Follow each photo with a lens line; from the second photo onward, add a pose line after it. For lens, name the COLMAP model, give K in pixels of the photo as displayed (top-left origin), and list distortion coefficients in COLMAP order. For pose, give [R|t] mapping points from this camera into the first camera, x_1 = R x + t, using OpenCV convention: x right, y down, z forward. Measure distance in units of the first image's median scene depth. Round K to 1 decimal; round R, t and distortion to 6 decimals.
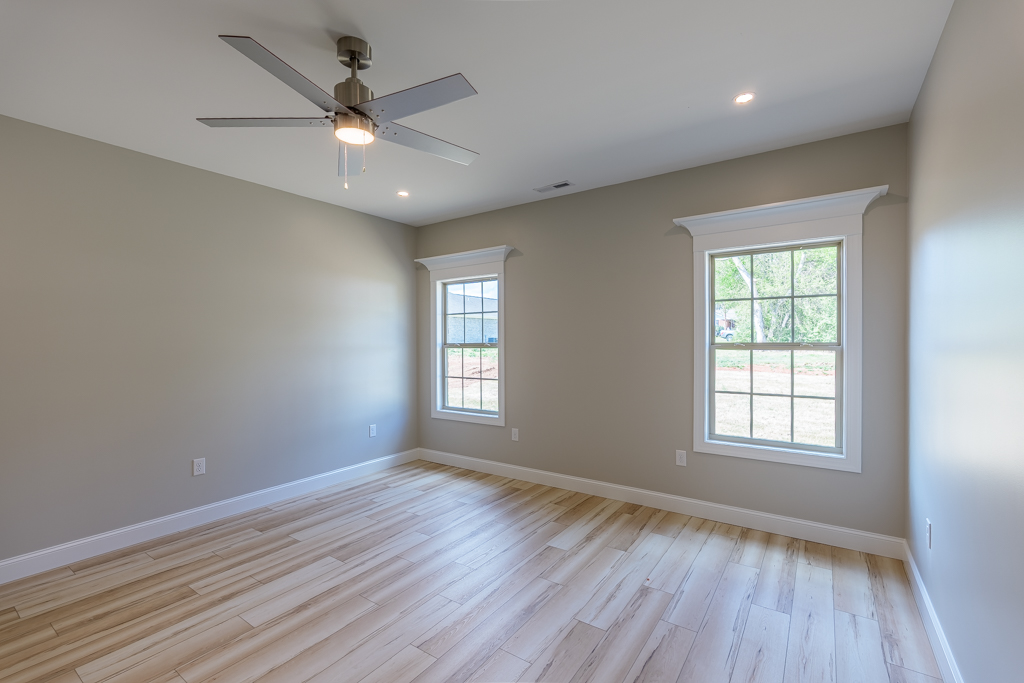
lens RADIAL K [[445.9, 0, 512.9], [0, 445.9, 339.0], [0, 0, 1]] dist [0.002028, -0.000957]
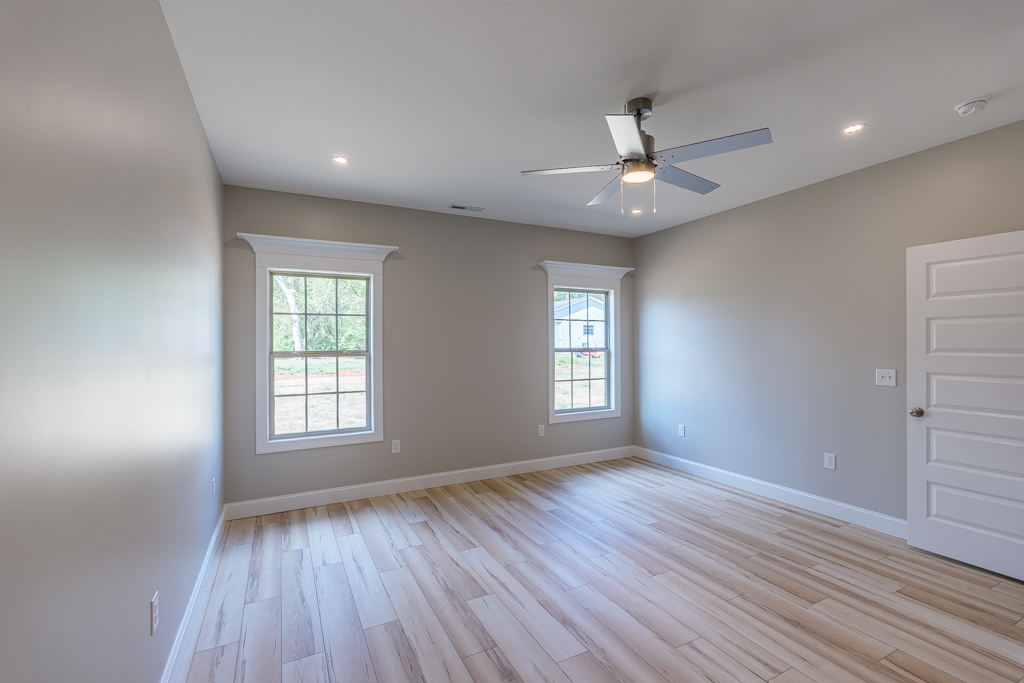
lens RADIAL K [[445.9, 0, 507.2], [0, 445.9, 341.6], [0, 0, 1]] dist [0.002028, -0.000957]
pose [[0.475226, 0.009749, 0.879810, -0.916574], [0.002624, 0.999918, -0.012498, 0.003391], [-0.879860, 0.008248, 0.475162, 0.427745]]
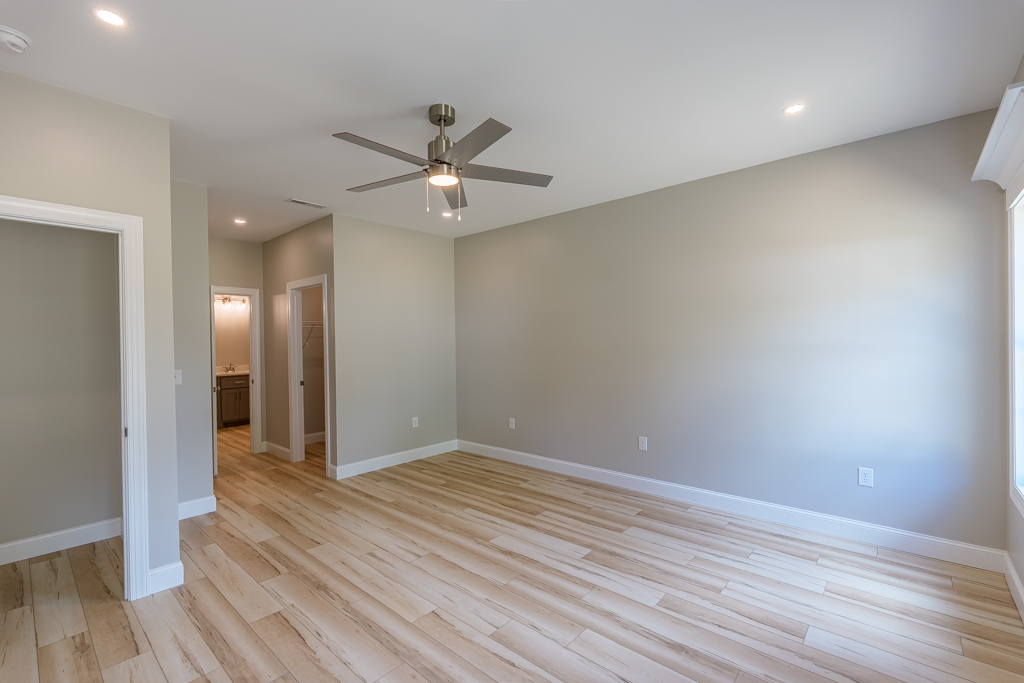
lens RADIAL K [[445.9, 0, 514.1], [0, 445.9, 341.8], [0, 0, 1]] dist [0.002028, -0.000957]
pose [[-0.112152, 0.010003, -0.993641, 0.510637], [0.017012, 0.999822, 0.008145, -0.004032], [0.993545, -0.015990, -0.112302, 0.769755]]
